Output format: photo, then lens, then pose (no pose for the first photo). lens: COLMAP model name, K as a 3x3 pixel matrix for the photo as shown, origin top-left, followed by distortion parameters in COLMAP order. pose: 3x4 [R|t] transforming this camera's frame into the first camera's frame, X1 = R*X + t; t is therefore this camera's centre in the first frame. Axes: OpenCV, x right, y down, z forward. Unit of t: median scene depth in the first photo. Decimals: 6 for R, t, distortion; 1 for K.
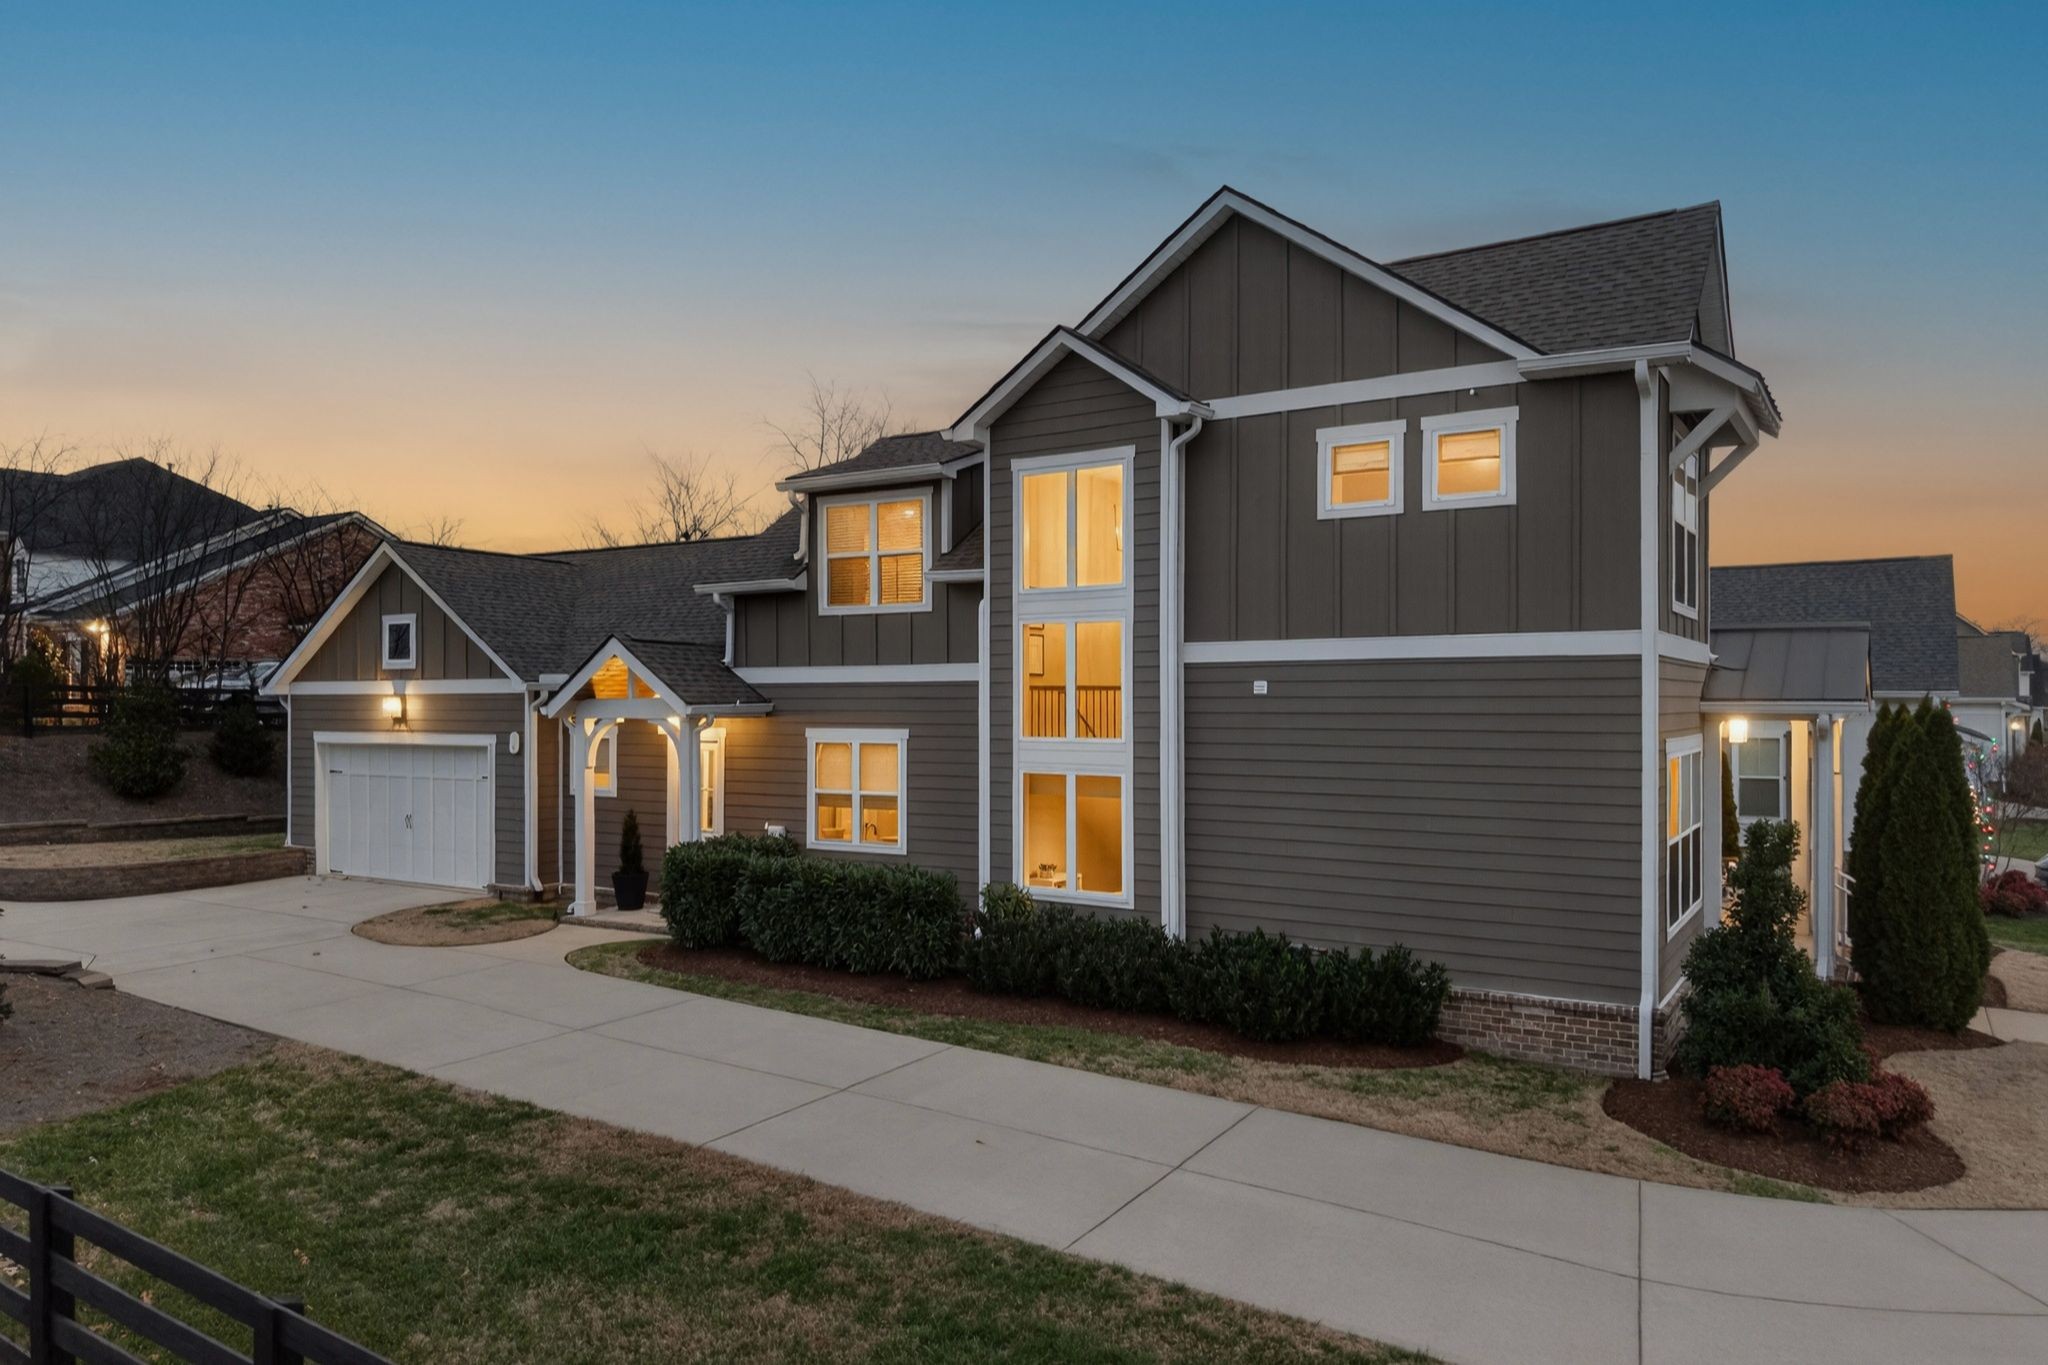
lens RADIAL K [[1440.6, 0, 1021.1], [0, 1440.6, 699.5], [0, 0, 1]] dist [0.015932, -0.023690]
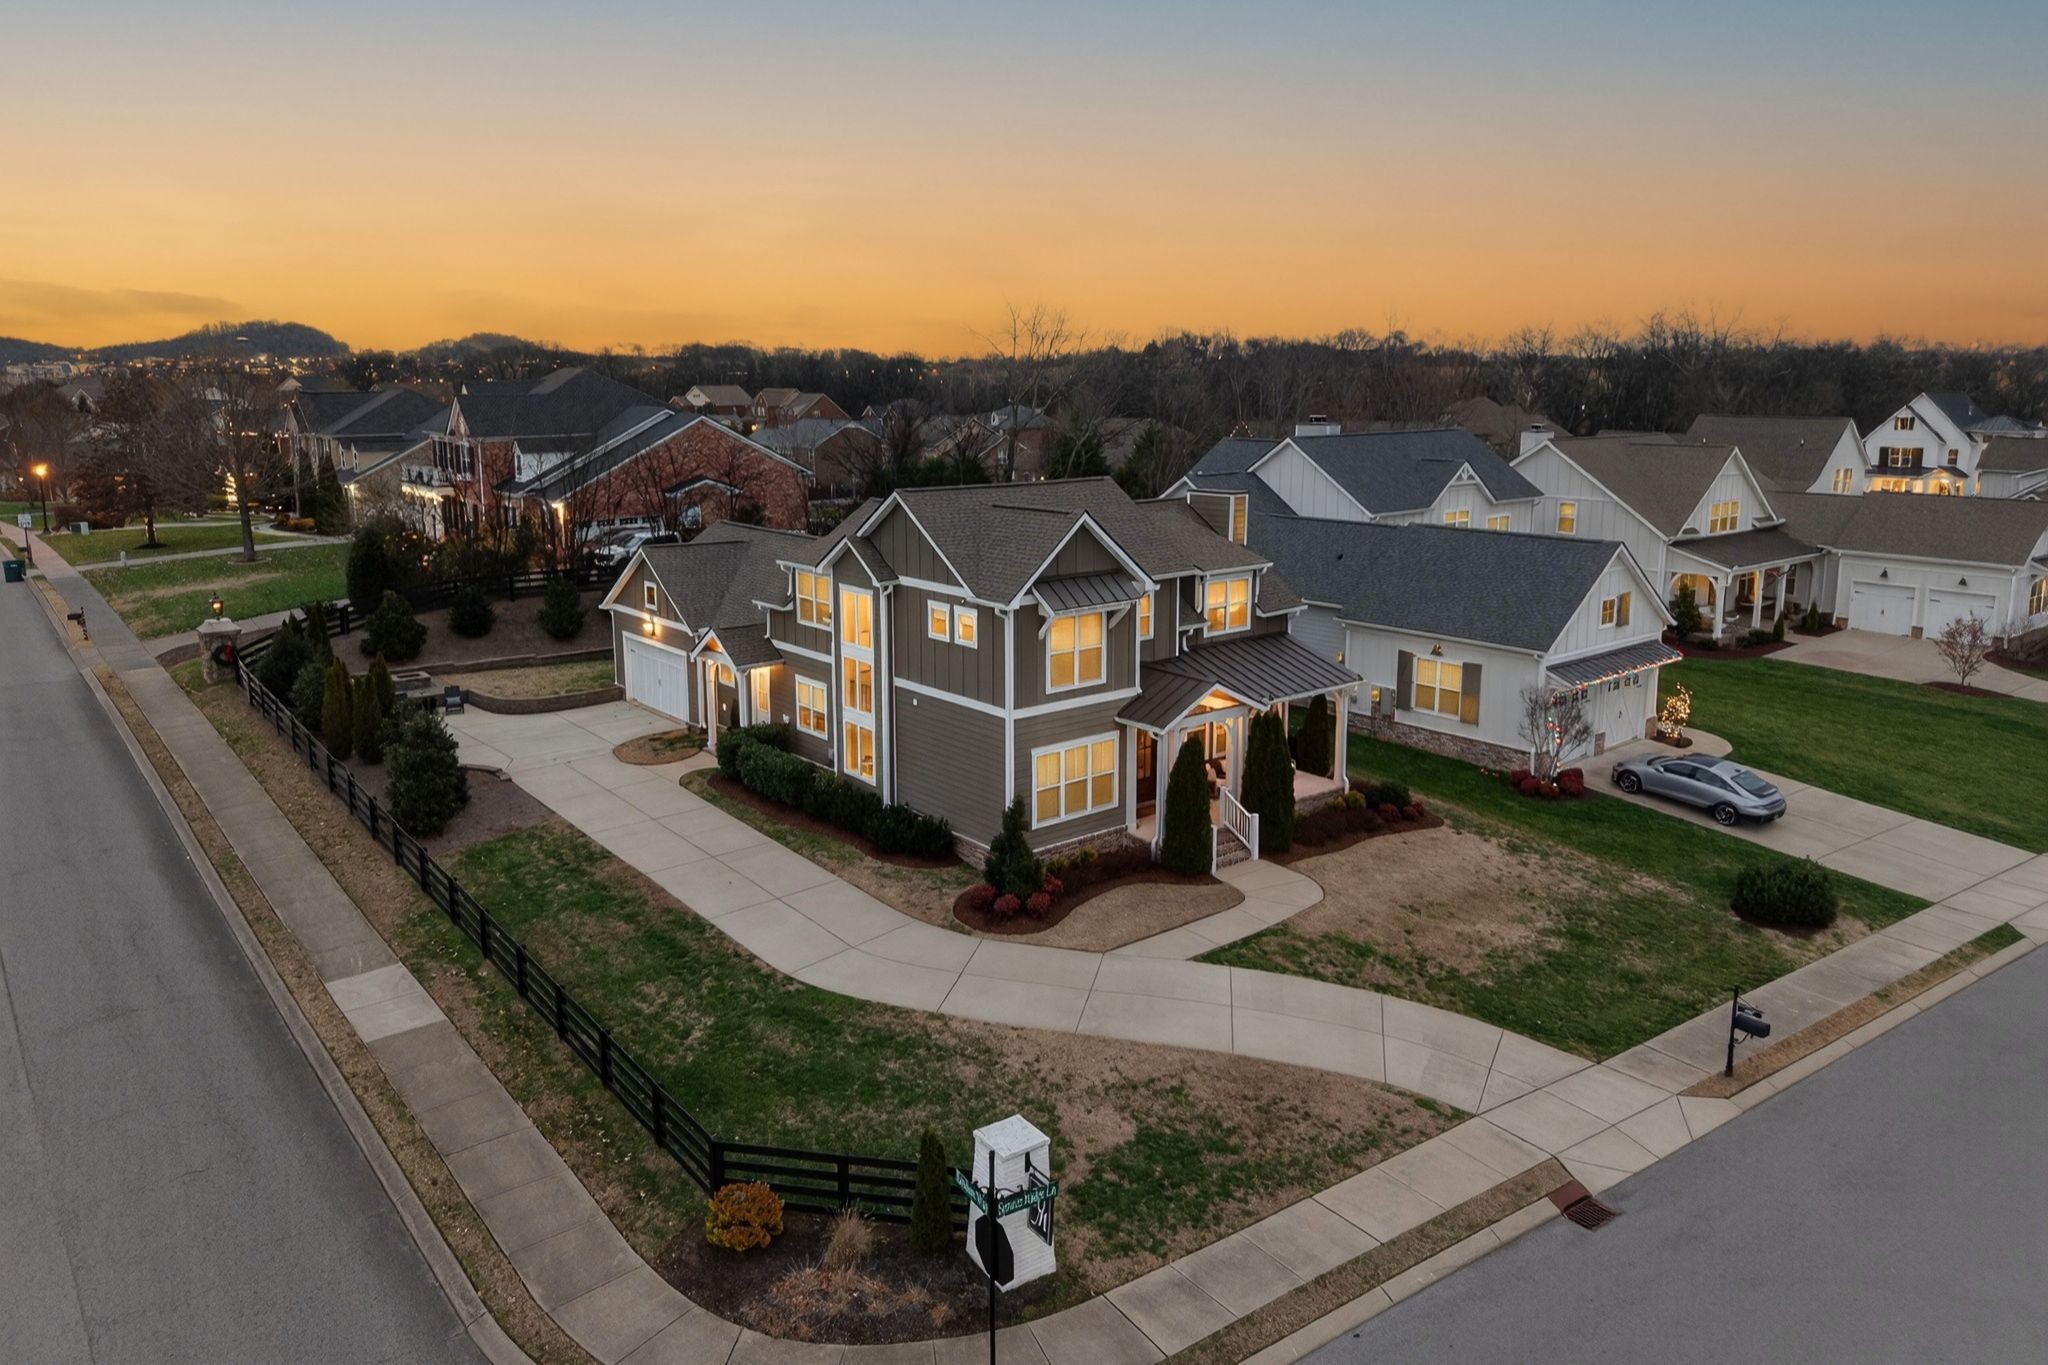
lens RADIAL K [[1440.6, 0, 1033.0], [0, 1440.6, 665.2], [0, 0, 1]] dist [0.015932, -0.023690]
pose [[0.950668, 0.066216, -0.303062, 0.821263], [-0.002587, 0.978611, 0.205704, -0.428531], [0.310200, -0.194772, 0.930505, -0.858968]]
